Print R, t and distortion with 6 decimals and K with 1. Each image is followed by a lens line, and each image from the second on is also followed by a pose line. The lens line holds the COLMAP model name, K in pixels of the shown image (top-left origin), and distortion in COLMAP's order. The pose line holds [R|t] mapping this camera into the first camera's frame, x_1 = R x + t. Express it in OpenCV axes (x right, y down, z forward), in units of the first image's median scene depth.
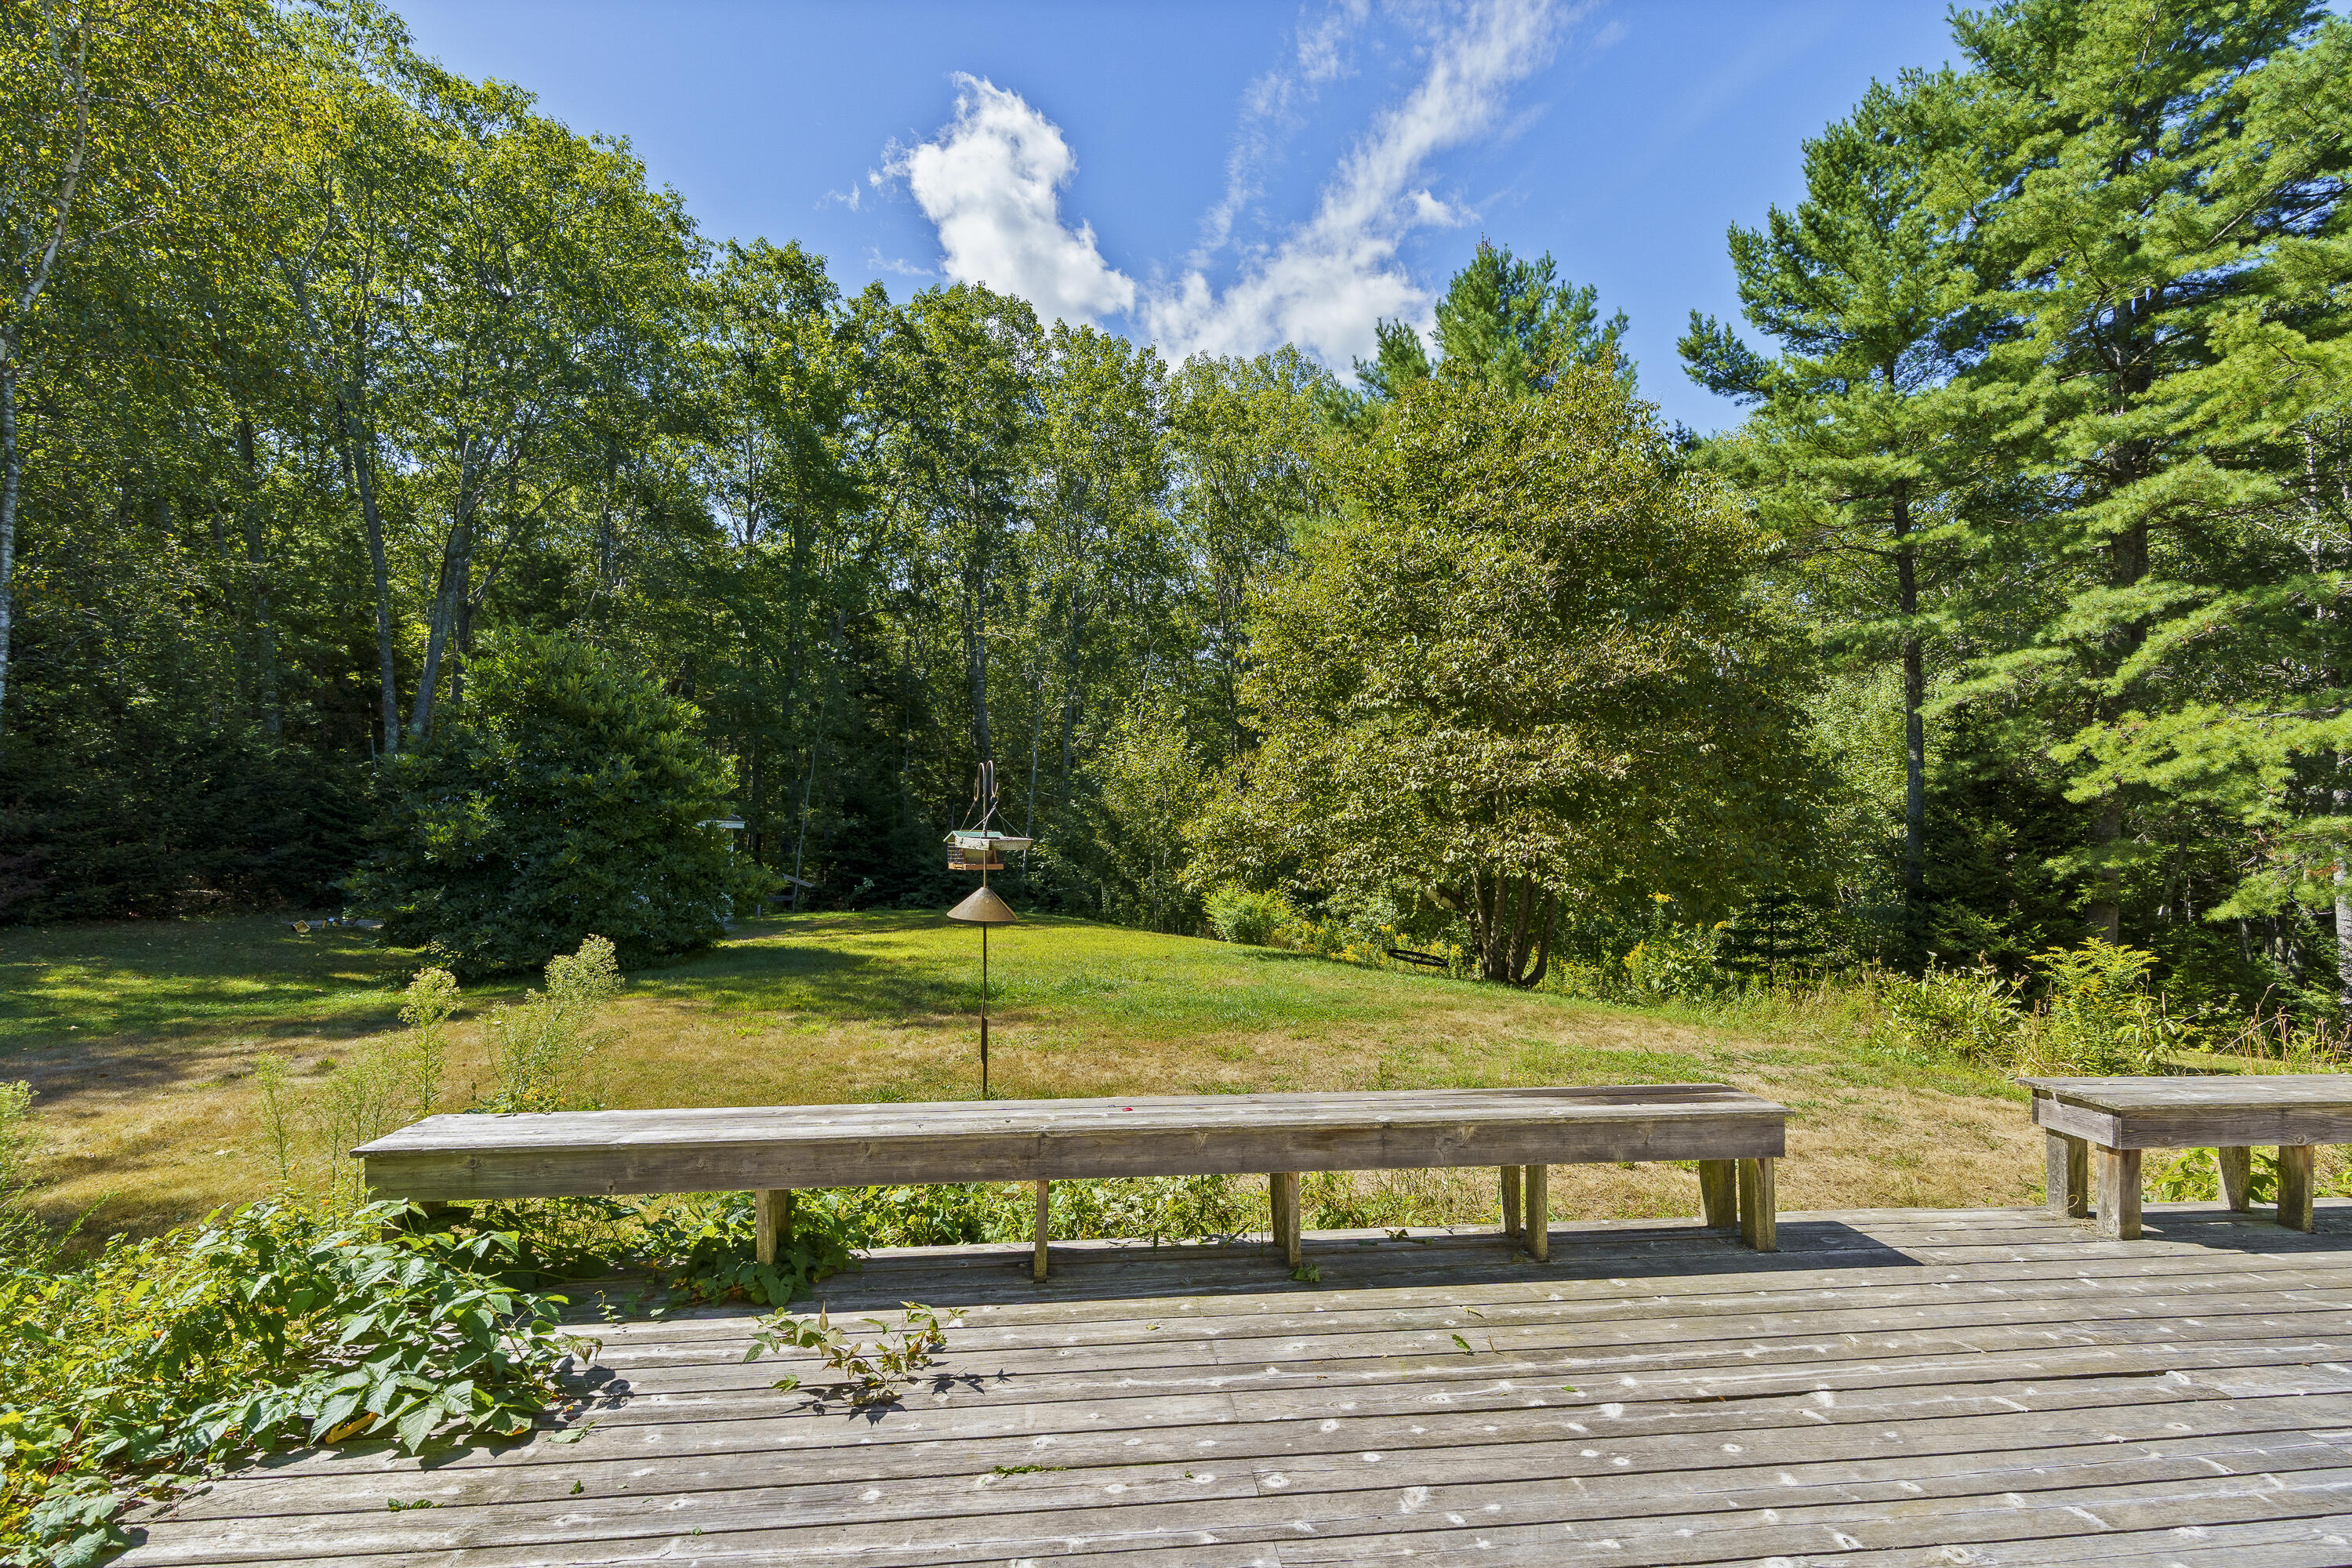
lens RADIAL K [[1083.7, 0, 1180.7], [0, 1083.7, 836.1], [0, 0, 1]] dist [0.002768, 0.000049]
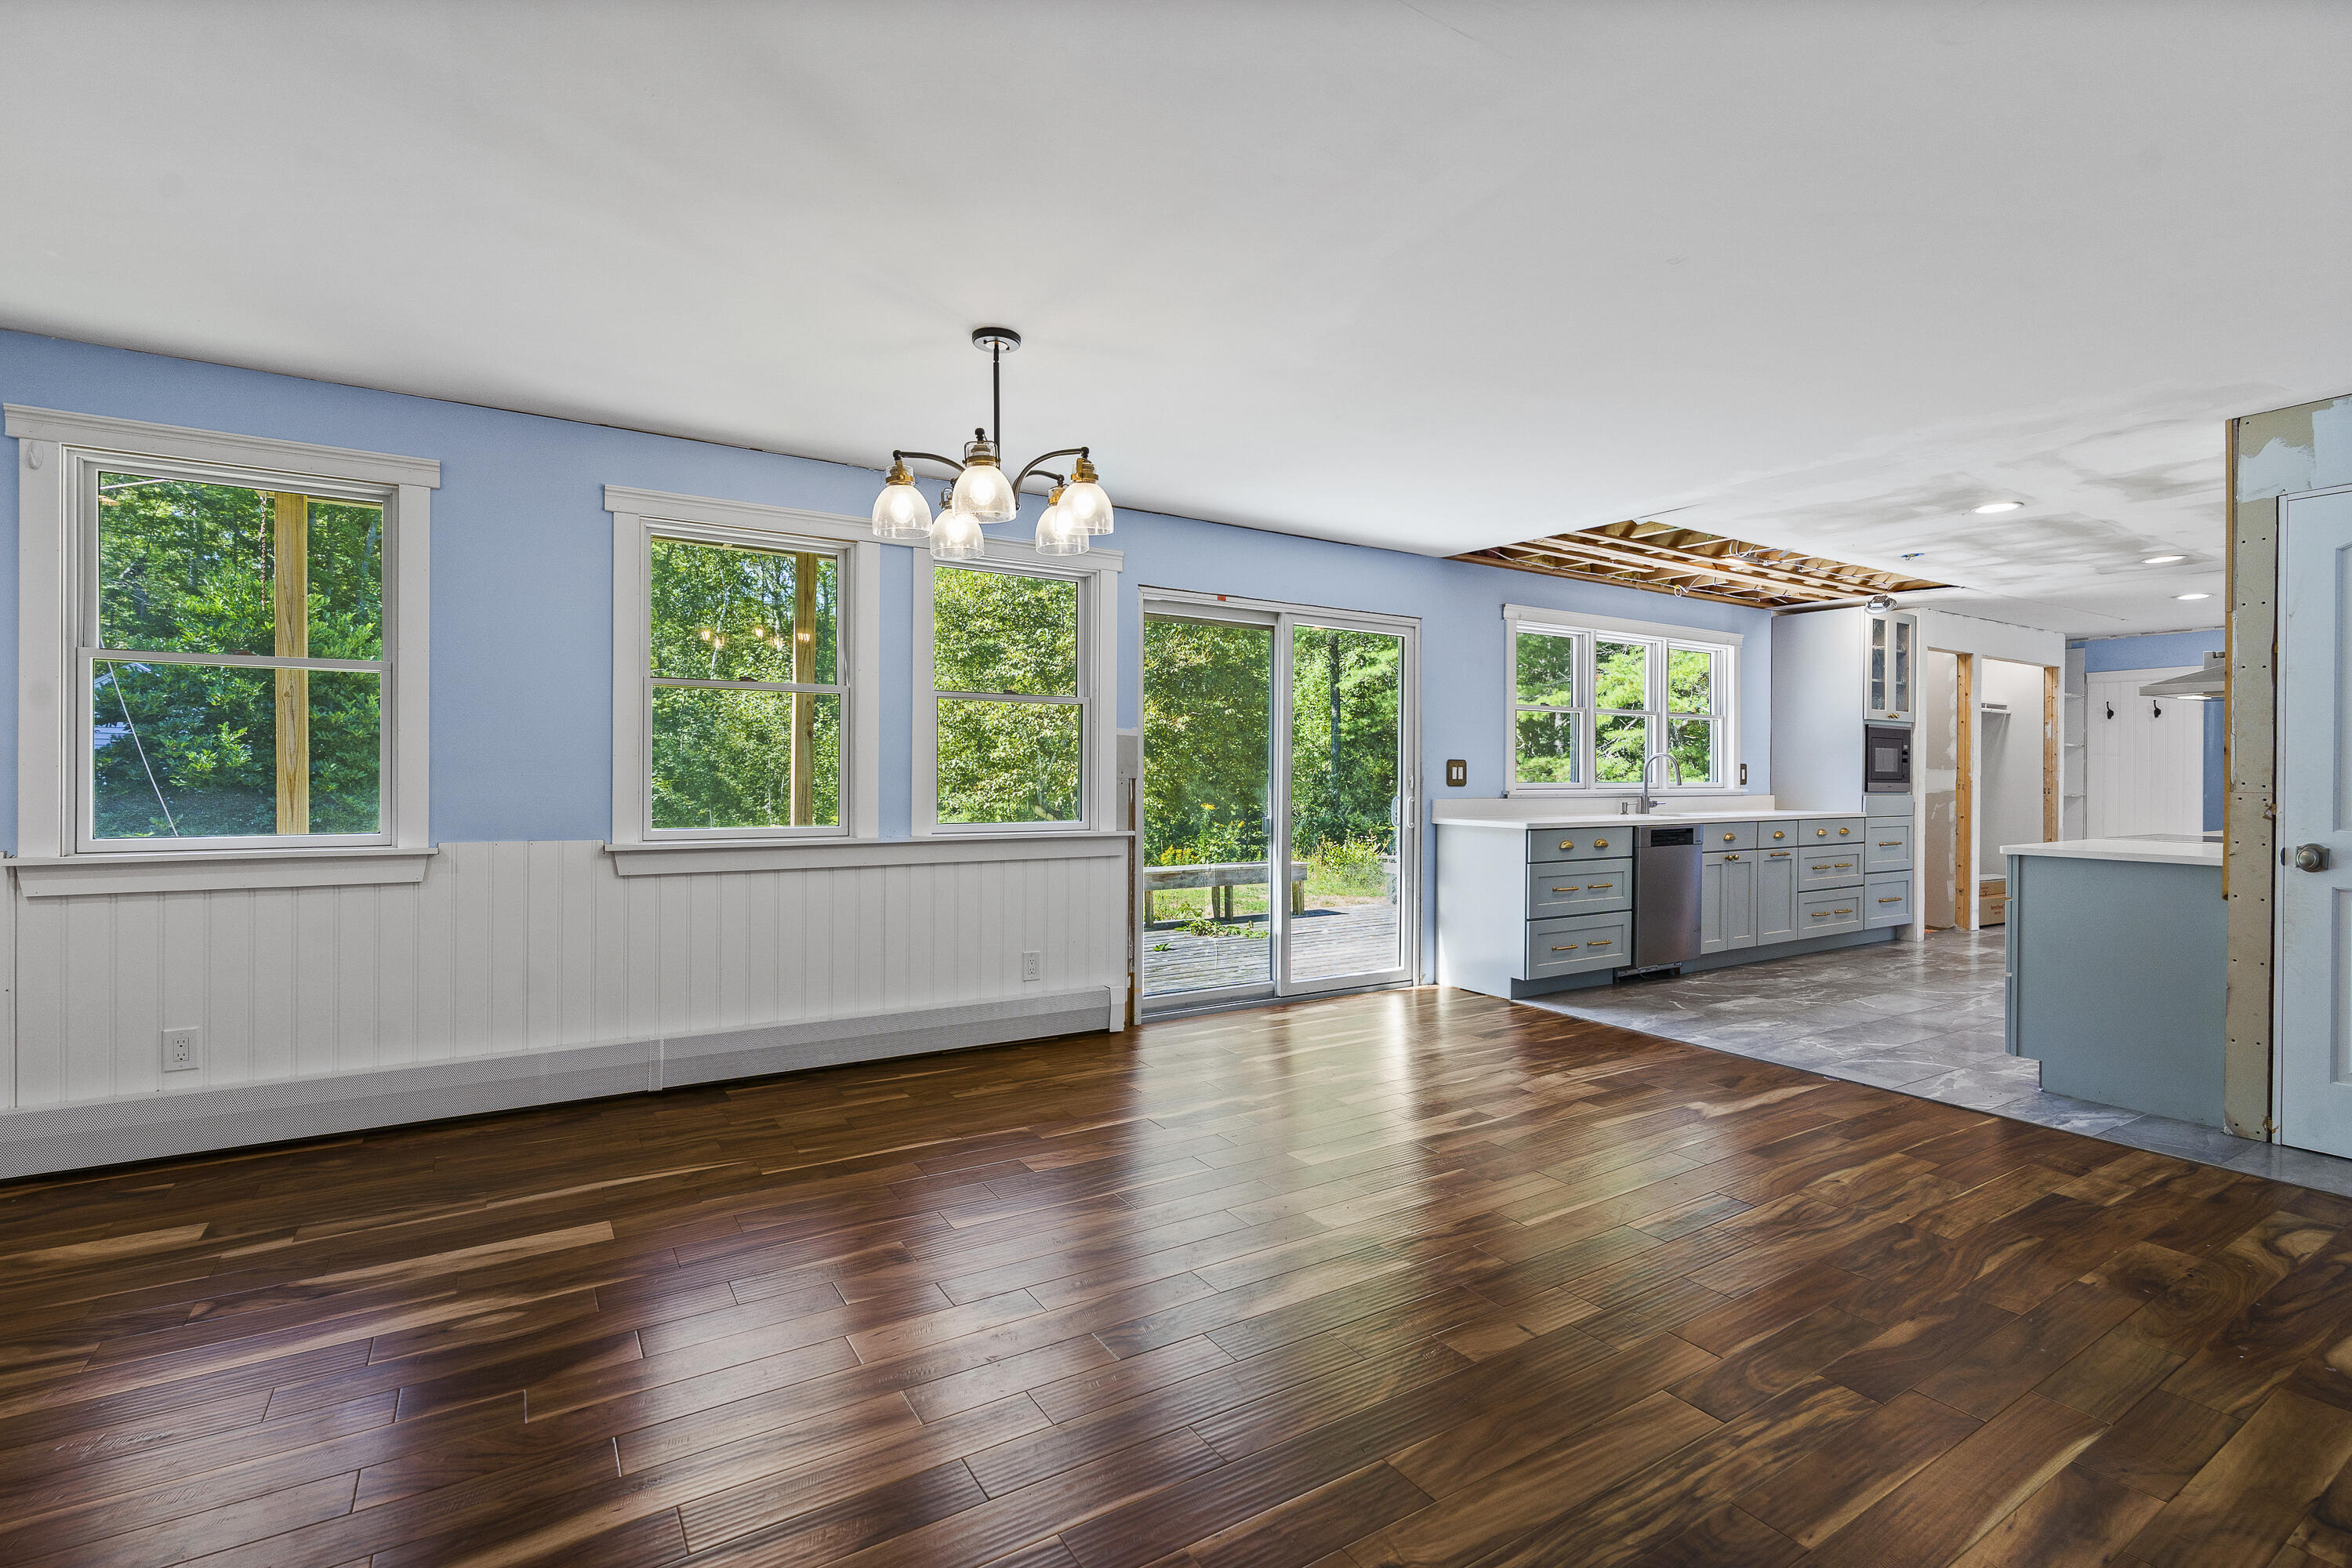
lens RADIAL K [[1083.7, 0, 1174.7], [0, 1083.7, 777.8], [0, 0, 1]] dist [0.002768, 0.000049]
pose [[0.899615, -0.003523, 0.436669, -0.228684], [0.000601, 0.999977, 0.006828, 0.002085], [-0.436683, -0.005880, 0.899596, -0.320619]]
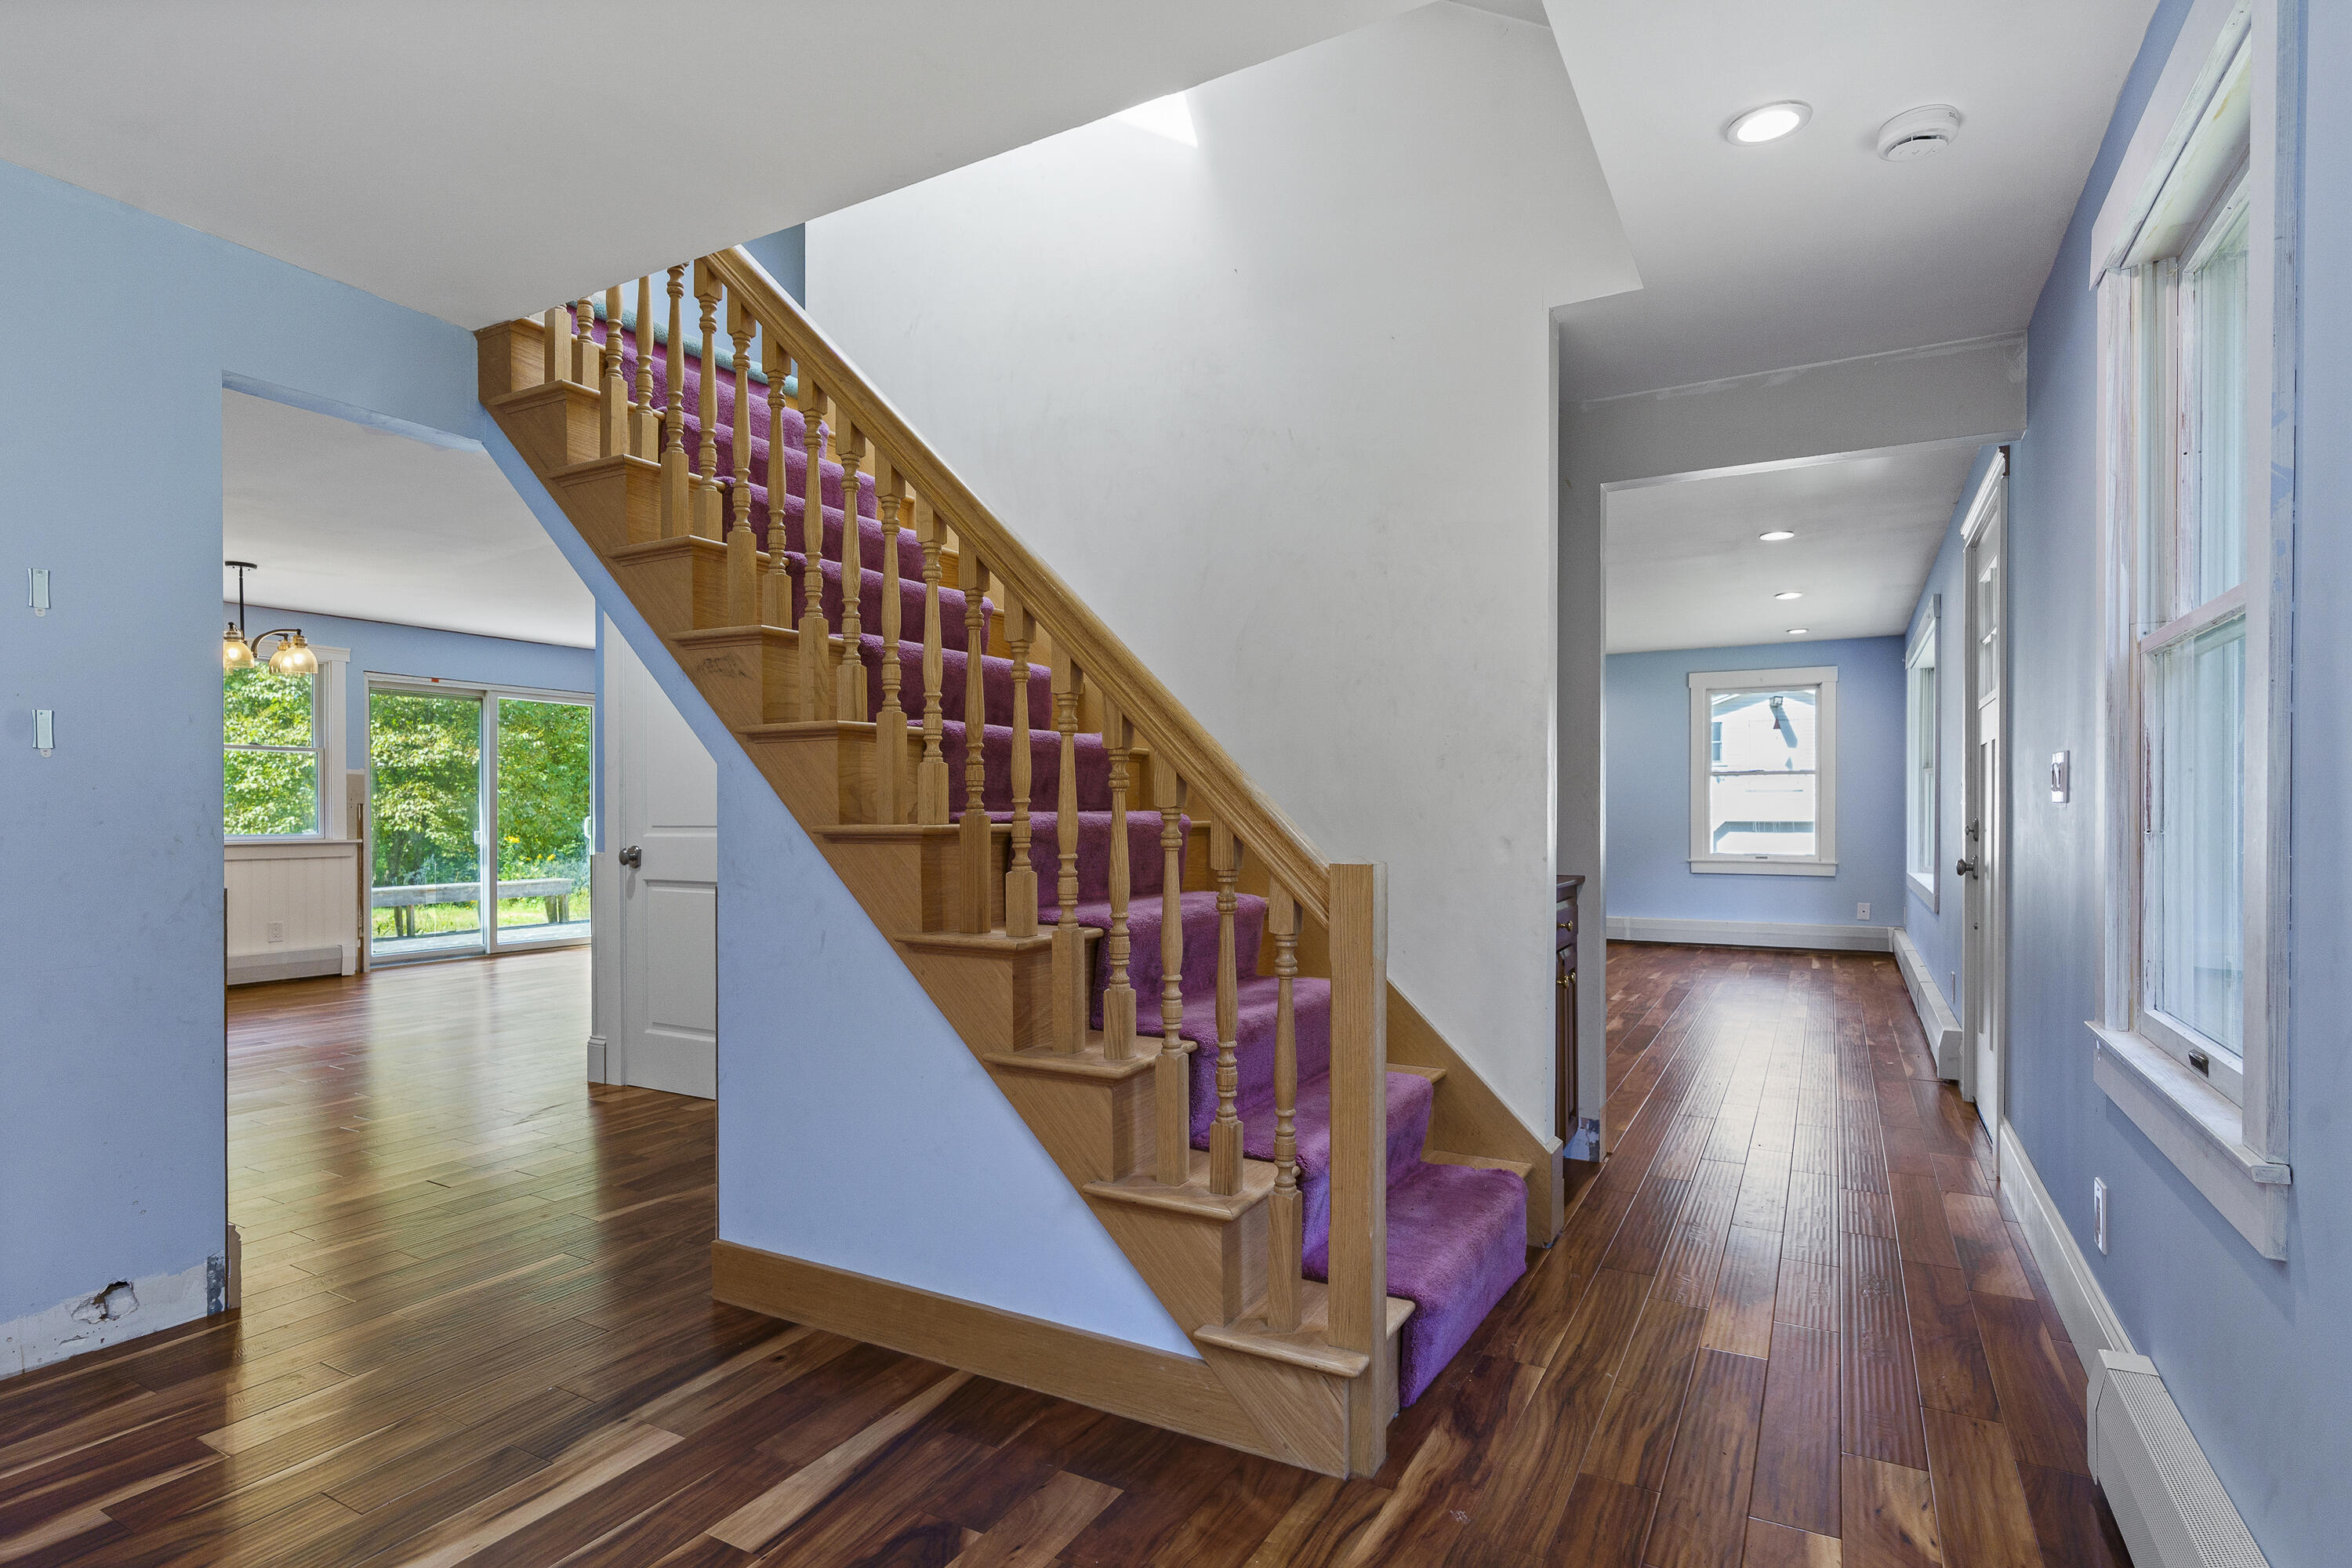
lens RADIAL K [[1193.8, 0, 1185.4], [0, 1193.8, 814.4], [0, 0, 1]] dist [-0.006473, -0.000926]
pose [[0.575327, -0.012466, 0.817828, -0.316447], [0.006769, 0.999922, 0.010480, 0.006234], [-0.817895, -0.000494, 0.575367, -0.617955]]
